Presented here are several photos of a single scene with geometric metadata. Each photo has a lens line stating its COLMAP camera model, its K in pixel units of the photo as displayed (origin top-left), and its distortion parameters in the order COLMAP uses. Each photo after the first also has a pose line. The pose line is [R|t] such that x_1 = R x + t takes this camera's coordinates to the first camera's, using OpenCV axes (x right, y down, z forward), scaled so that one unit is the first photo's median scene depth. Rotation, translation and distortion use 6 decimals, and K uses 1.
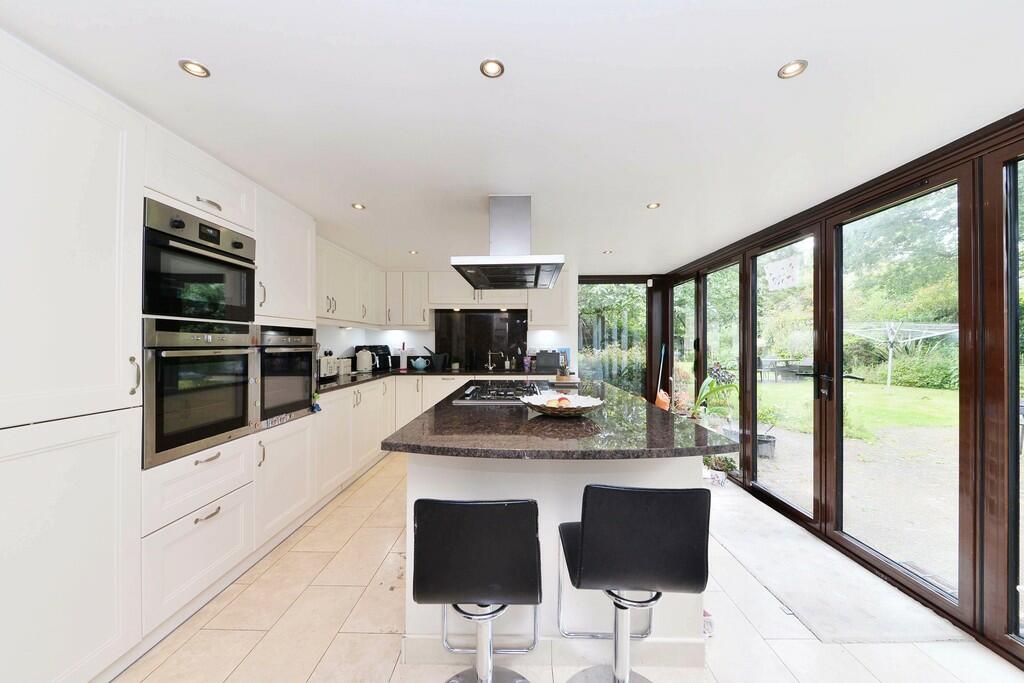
lens RADIAL K [[364.9, 0, 512.0], [0, 364.9, 341.5], [0, 0, 1]] dist [0.044824, -0.018801]
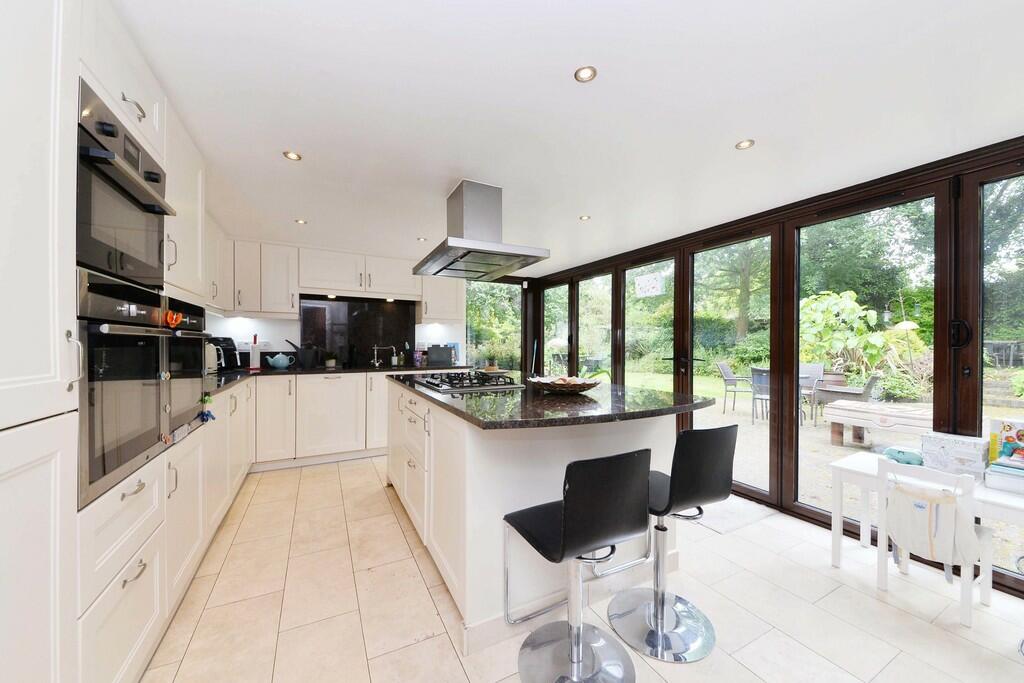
lens RADIAL K [[374.3, 0, 512.7], [0, 374.3, 347.0], [0, 0, 1]] dist [0.049839, -0.020462]
pose [[0.876926, 0.000488, 0.480626, -0.282075], [-0.006409, 0.999922, 0.010678, 0.023641], [-0.480583, -0.012444, 0.876861, 0.034788]]
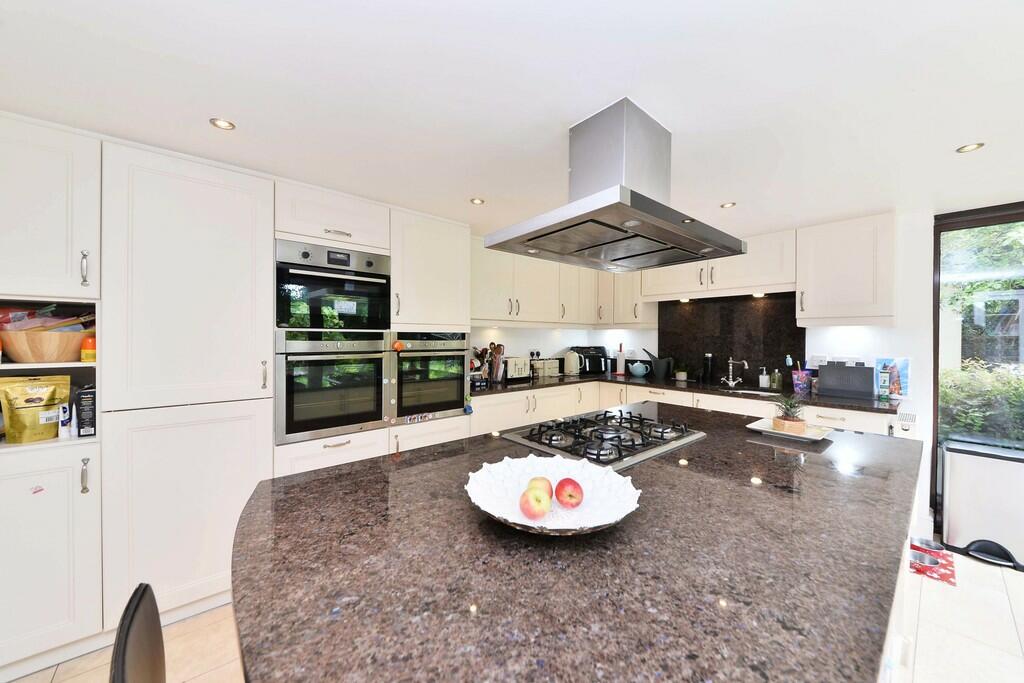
lens RADIAL K [[364.9, 0, 512.0], [0, 364.9, 341.5], [0, 0, 1]] dist [0.044824, -0.018801]
pose [[0.674017, 0.013348, -0.738595, 0.231807], [-0.001979, 0.999866, 0.016264, -0.020989], [0.738713, -0.009500, 0.673953, 0.314121]]
